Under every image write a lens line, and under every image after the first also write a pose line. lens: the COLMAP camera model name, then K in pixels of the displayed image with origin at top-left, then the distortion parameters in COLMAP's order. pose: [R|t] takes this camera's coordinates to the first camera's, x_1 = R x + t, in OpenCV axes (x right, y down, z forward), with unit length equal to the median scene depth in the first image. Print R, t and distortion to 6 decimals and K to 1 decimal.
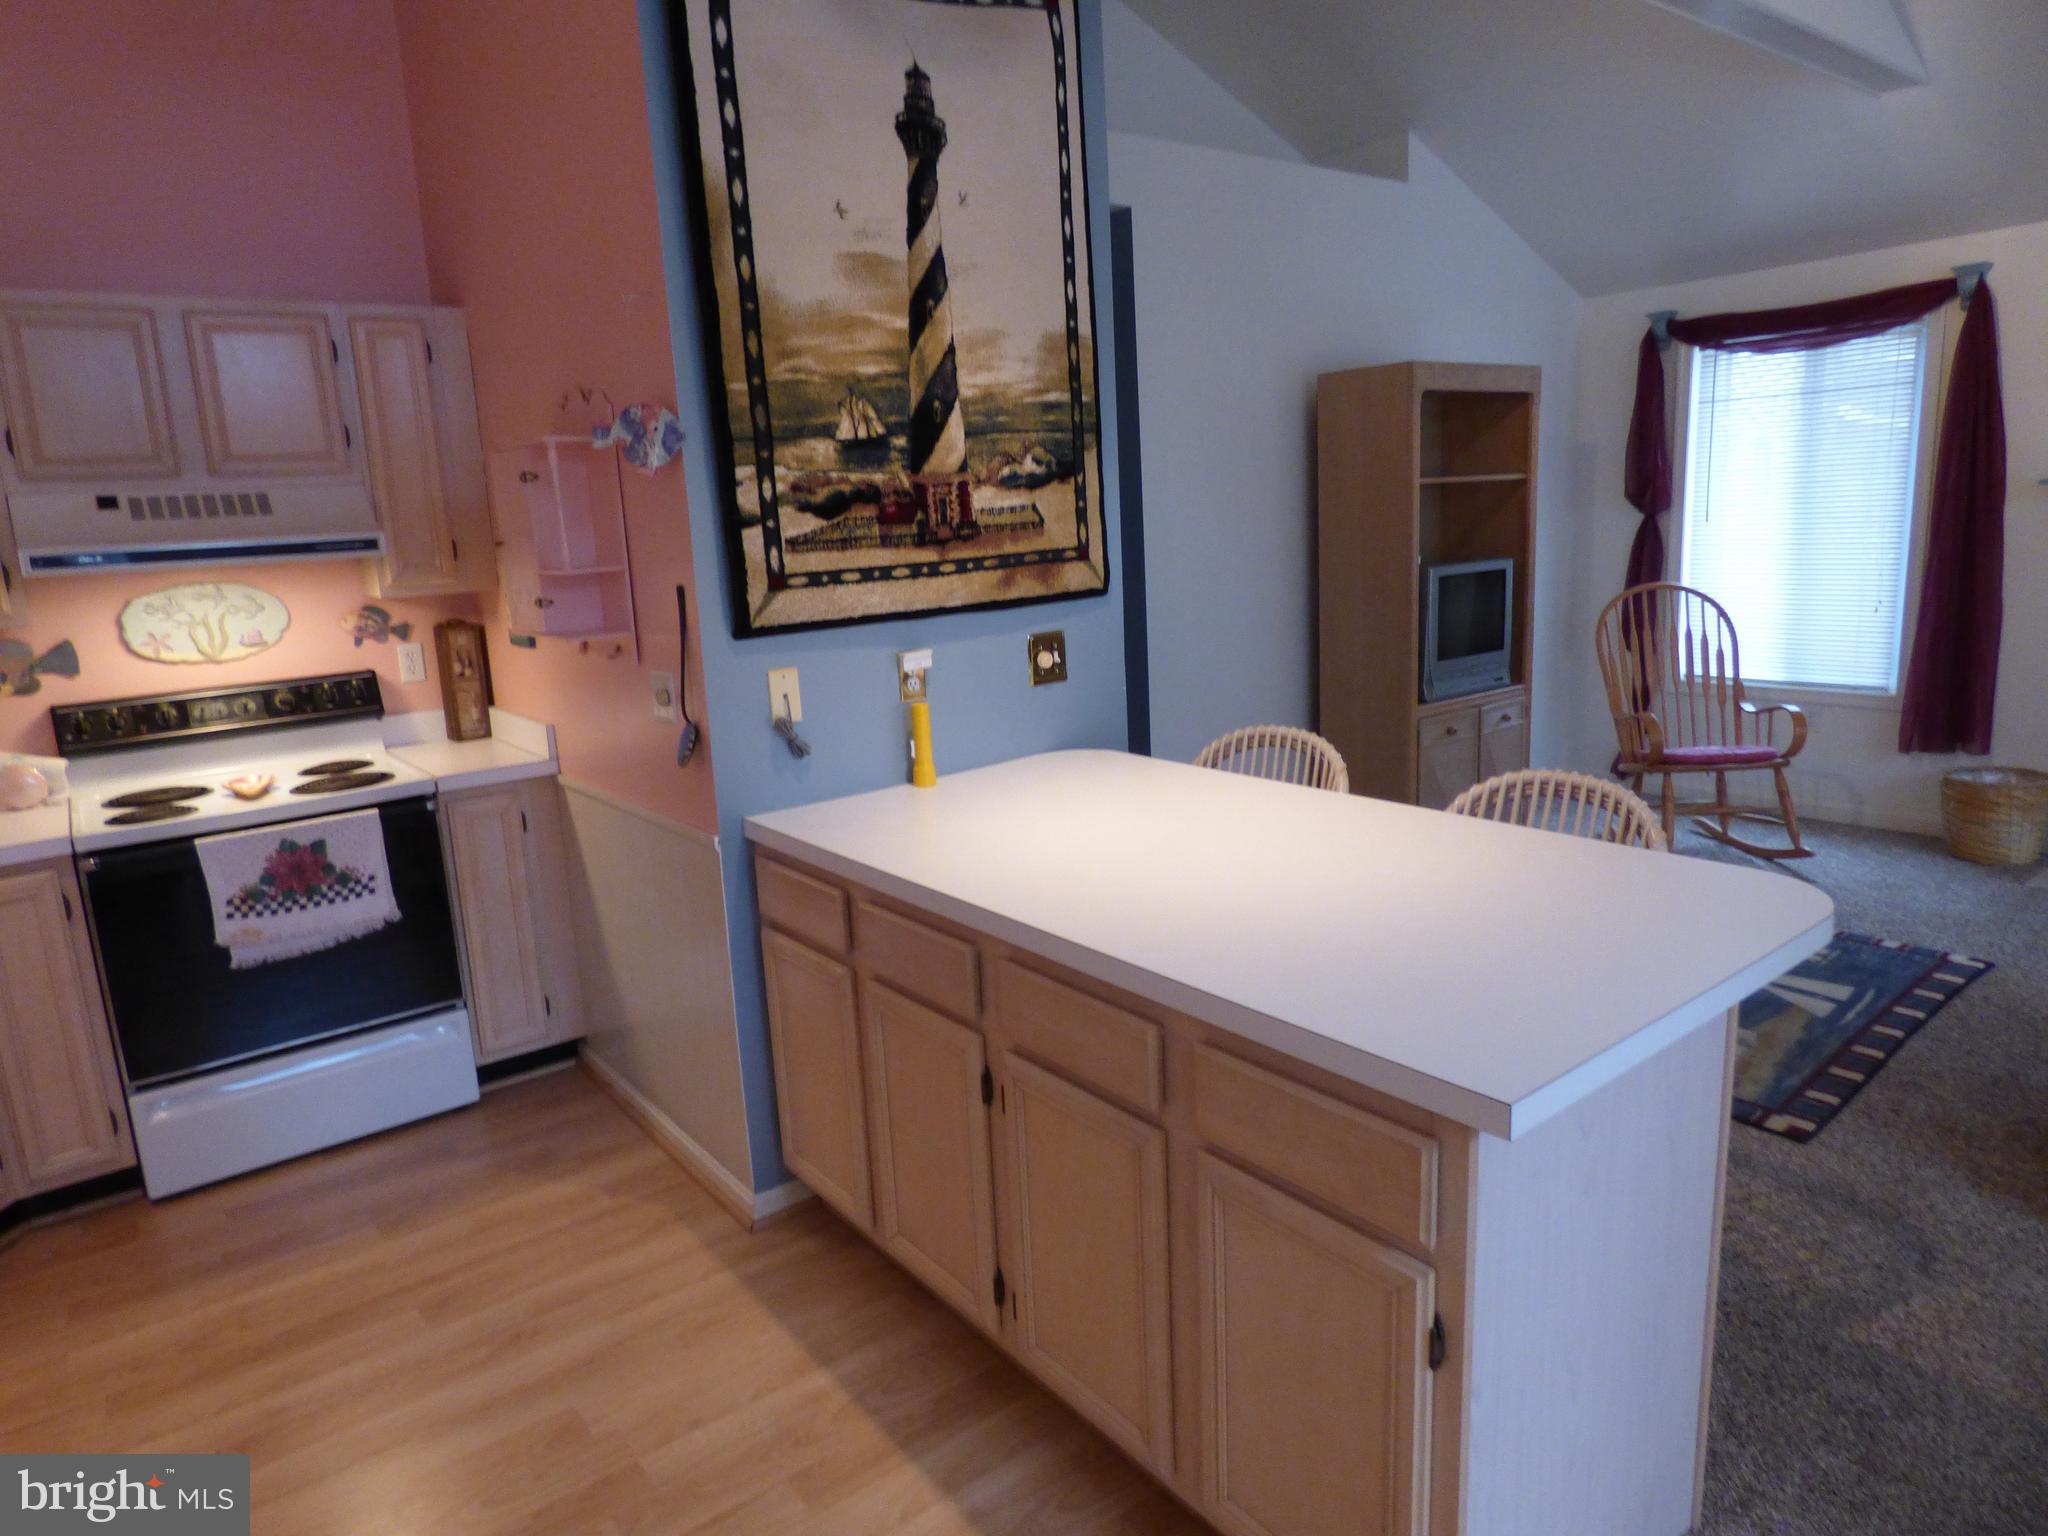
lens RADIAL K [[1217.8, 0, 1004.9], [0, 1217.8, 766.2], [0, 0, 1]] dist [-0.017153, -0.003807]
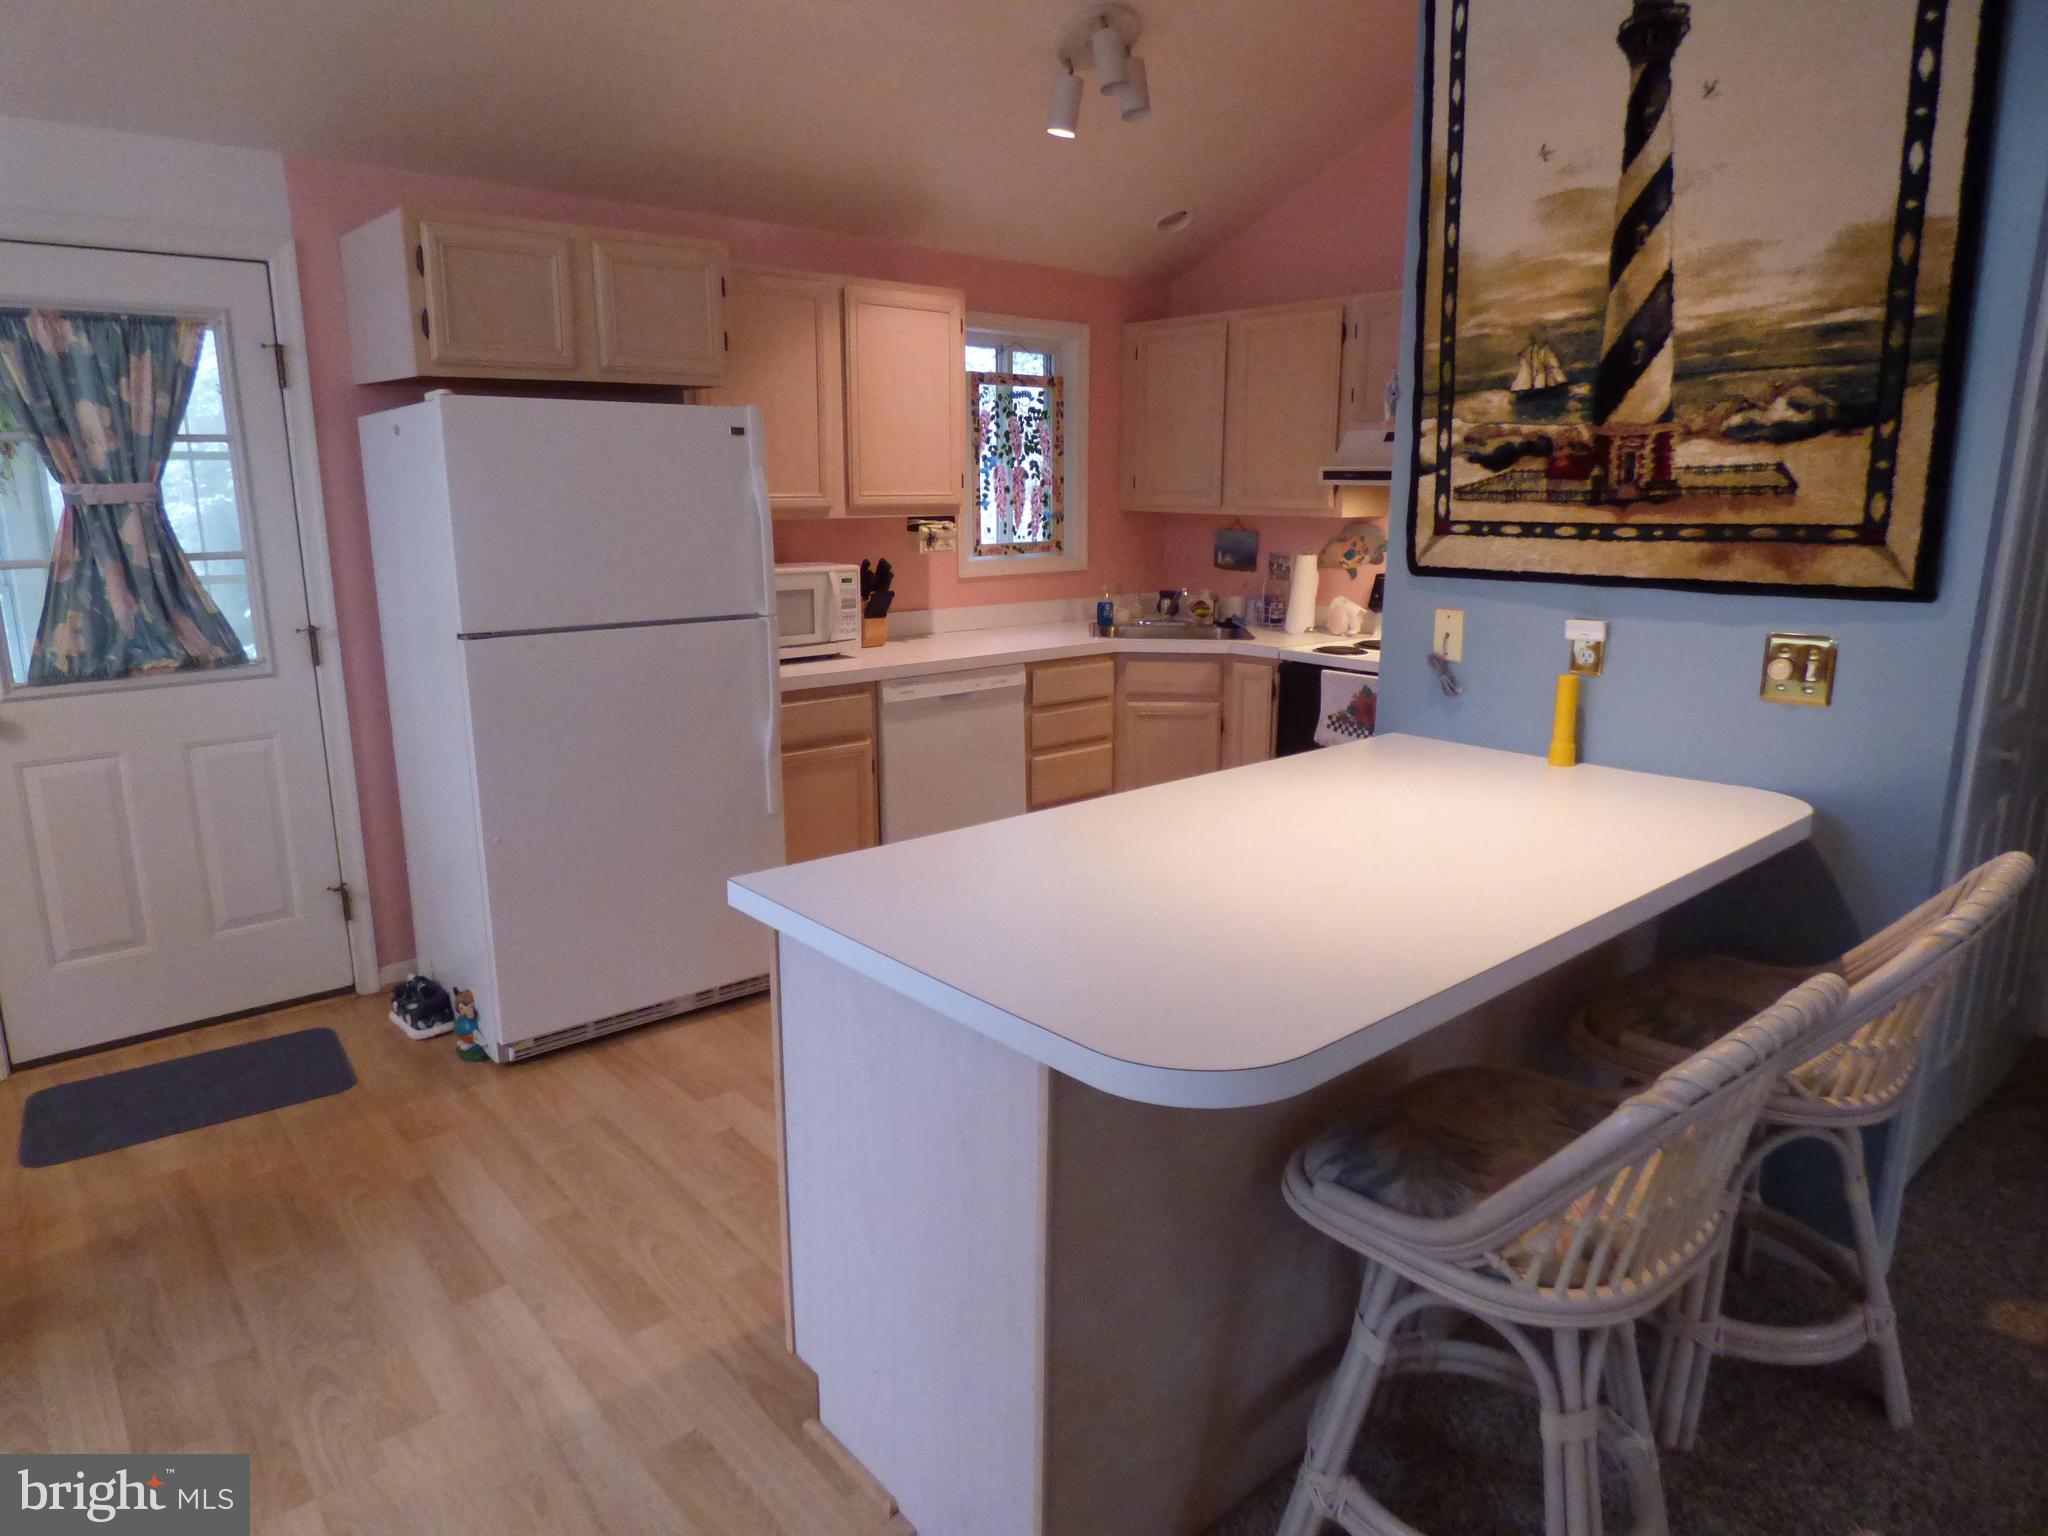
lens RADIAL K [[1230.4, 0, 1031.5], [0, 1230.4, 766.5], [0, 0, 1]] dist [0.000755, 0.000405]
pose [[0.080902, 0.272289, -0.958808, 0.825892], [-0.211726, 0.944702, 0.250418, -0.136171], [0.973975, 0.182746, 0.134079, 0.497601]]
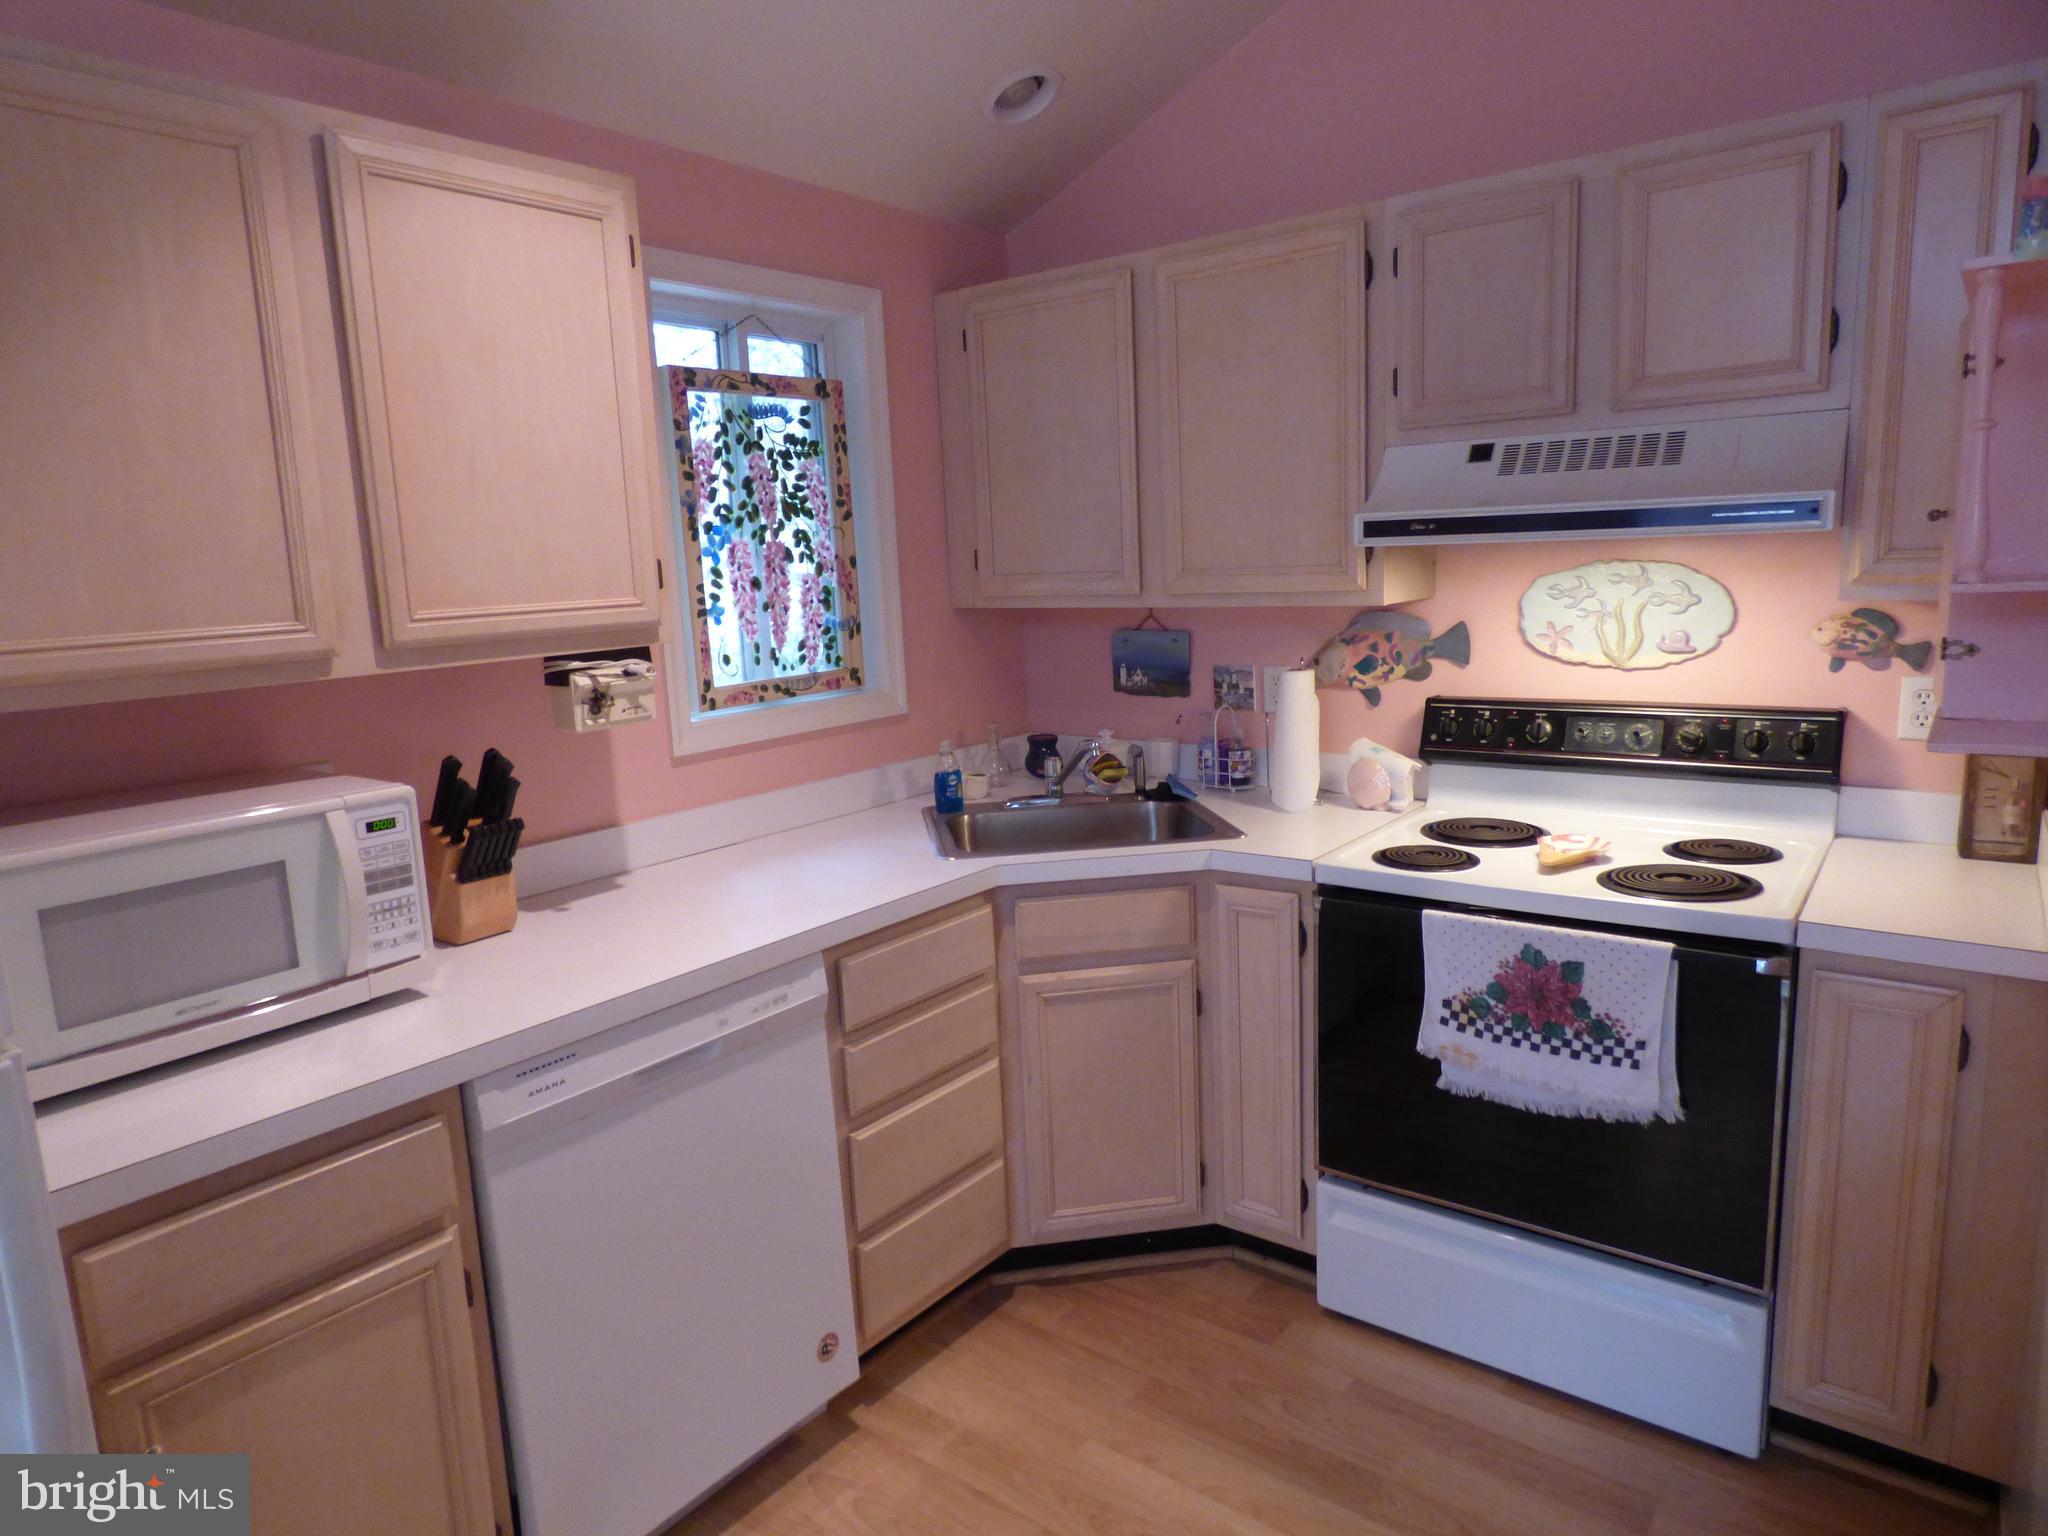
lens RADIAL K [[1265.9, 0, 1017.8], [0, 1265.9, 772.6], [0, 0, 1]] dist [0.000612, 0.003352]
pose [[0.263734, 0.201443, -0.943327, -0.018589], [-0.168268, 0.972564, 0.160643, -0.110287], [0.949805, 0.116365, 0.290394, 0.556100]]
